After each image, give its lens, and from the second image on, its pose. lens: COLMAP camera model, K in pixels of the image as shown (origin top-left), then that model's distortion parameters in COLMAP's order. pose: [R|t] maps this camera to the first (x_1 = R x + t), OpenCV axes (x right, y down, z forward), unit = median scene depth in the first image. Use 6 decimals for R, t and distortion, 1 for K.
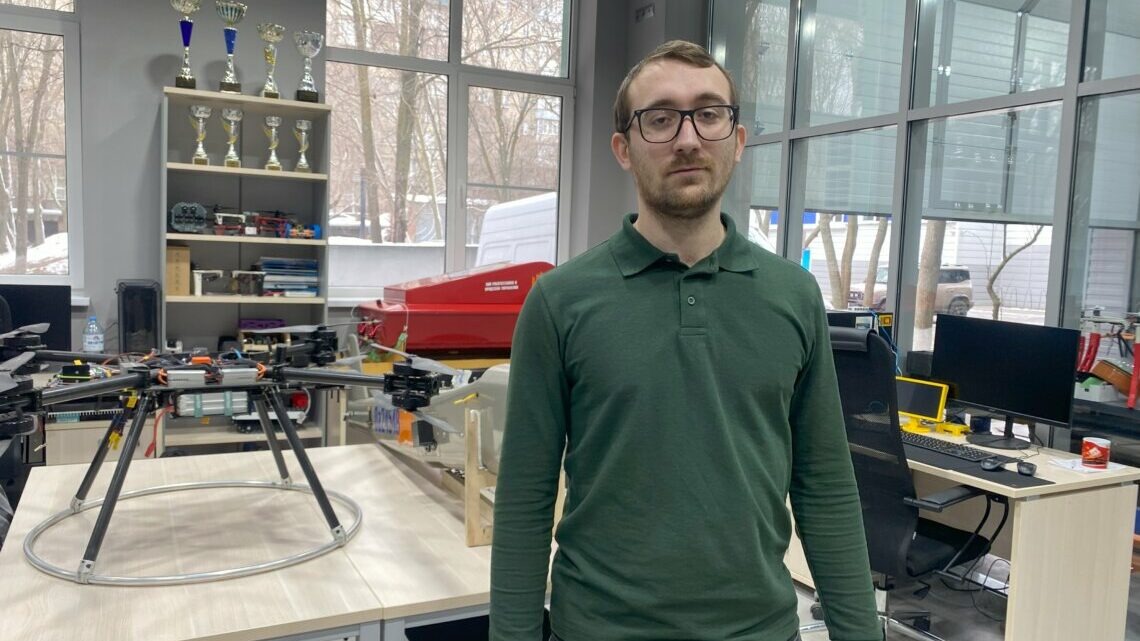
lens RADIAL K [[865.5, 0, 563.4], [0, 865.5, 325.1], [0, 0, 1]] dist [0.015001, -0.008358]
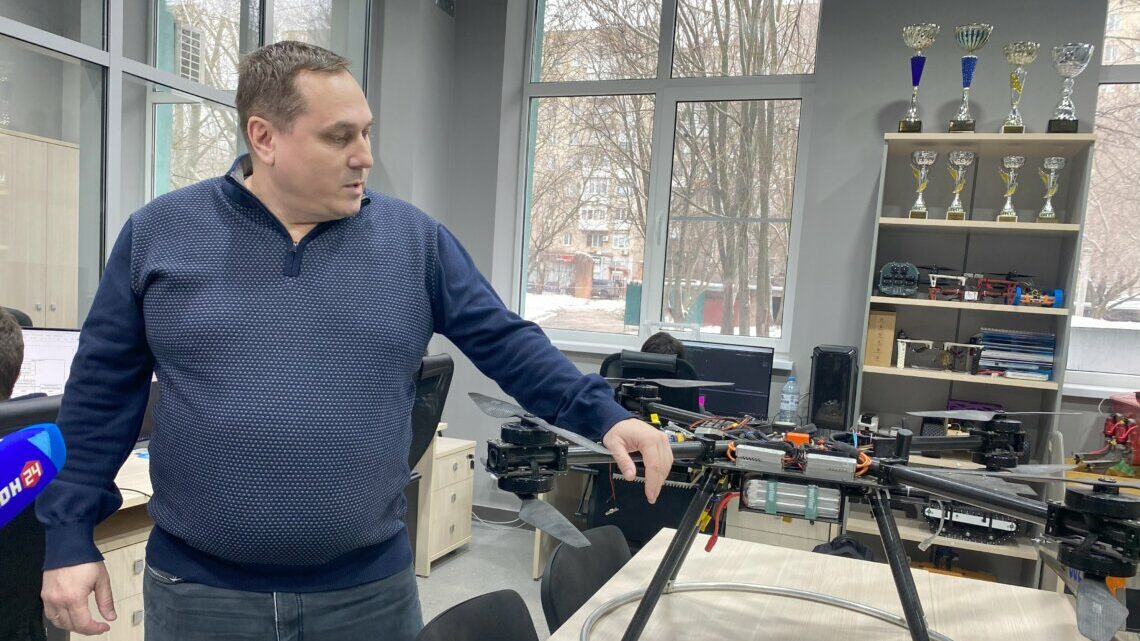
lens RADIAL K [[865.5, 0, 573.4], [0, 865.5, 364.5], [0, 0, 1]] dist [0.015001, -0.008358]
pose [[0.675401, 0.071033, -0.734021, -0.001031], [-0.106968, 0.994260, -0.002209, -0.000004], [0.729651, 0.080009, 0.679123, 0.164236]]
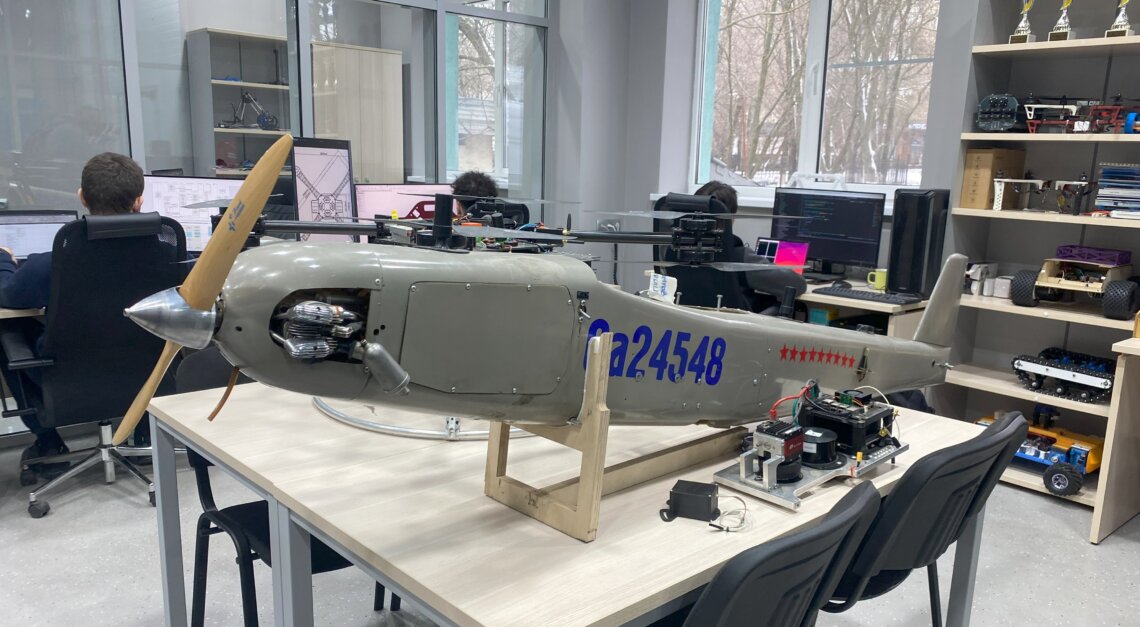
lens RADIAL K [[881.7, 0, 568.2], [0, 881.7, 321.5], [0, 0, 1]] dist [0.025540, 0.001953]
pose [[0.245487, 0.158267, -0.956393, 0.297358], [-0.100515, 0.985420, 0.137271, -0.004466], [0.964175, 0.062433, 0.257816, 0.403023]]
